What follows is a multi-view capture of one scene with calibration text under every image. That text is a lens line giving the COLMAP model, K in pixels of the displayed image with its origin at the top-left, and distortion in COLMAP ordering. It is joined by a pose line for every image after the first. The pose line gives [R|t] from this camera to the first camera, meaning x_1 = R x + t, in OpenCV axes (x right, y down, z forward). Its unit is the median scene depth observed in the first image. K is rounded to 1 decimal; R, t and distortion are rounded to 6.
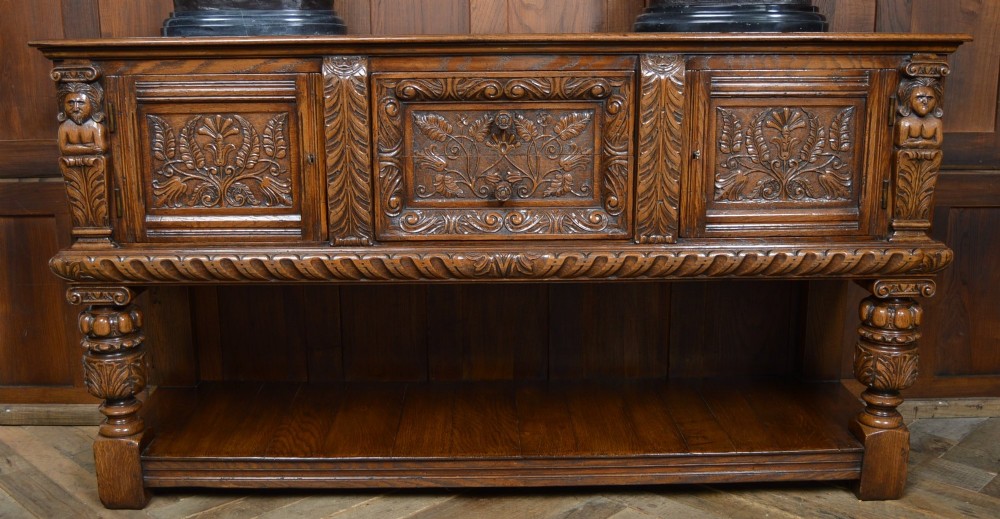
lens RADIAL K [[1011.6, 0, 490.4], [0, 1011.6, 287.1], [0, 0, 1]] dist [-0.085456, 0.000000]
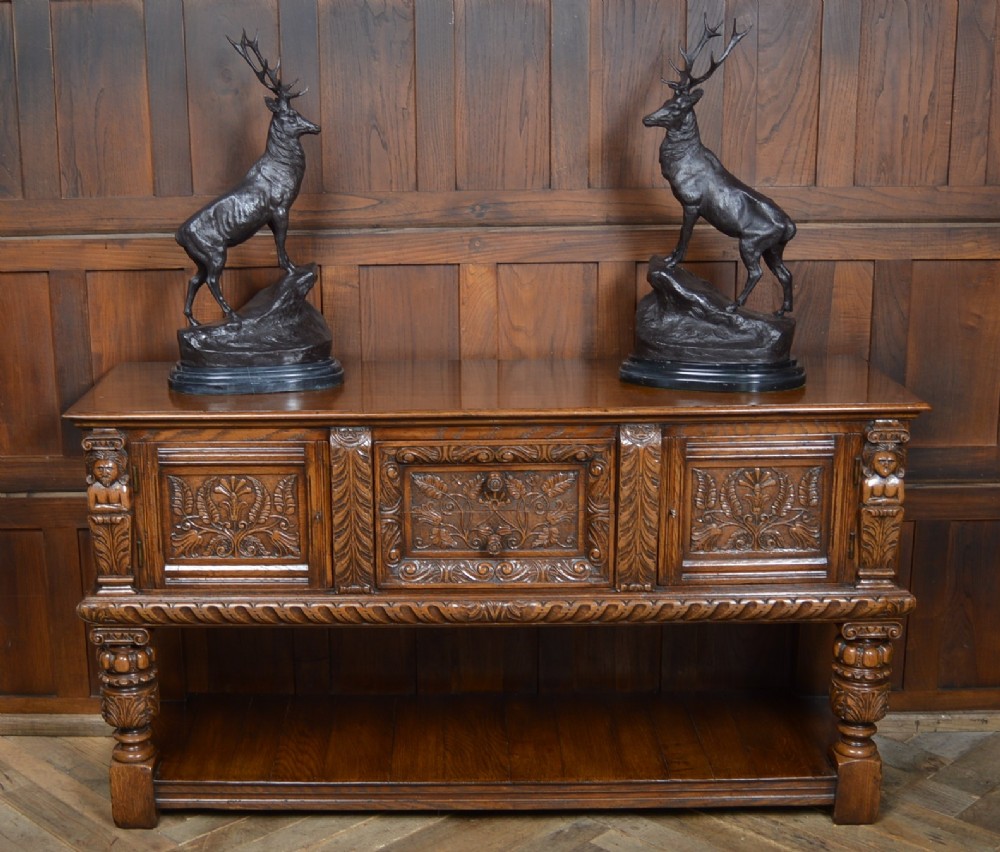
lens RADIAL K [[1524.2, 0, 403.8], [0, 1524.2, 463.3], [0, 0, 1]] dist [-0.091117, 0.000000]
pose [[0.999210, -0.000677, -0.039740, -0.019480], [0.001716, 0.999657, 0.026115, -0.225072], [0.039708, -0.026162, 0.998869, -0.636453]]
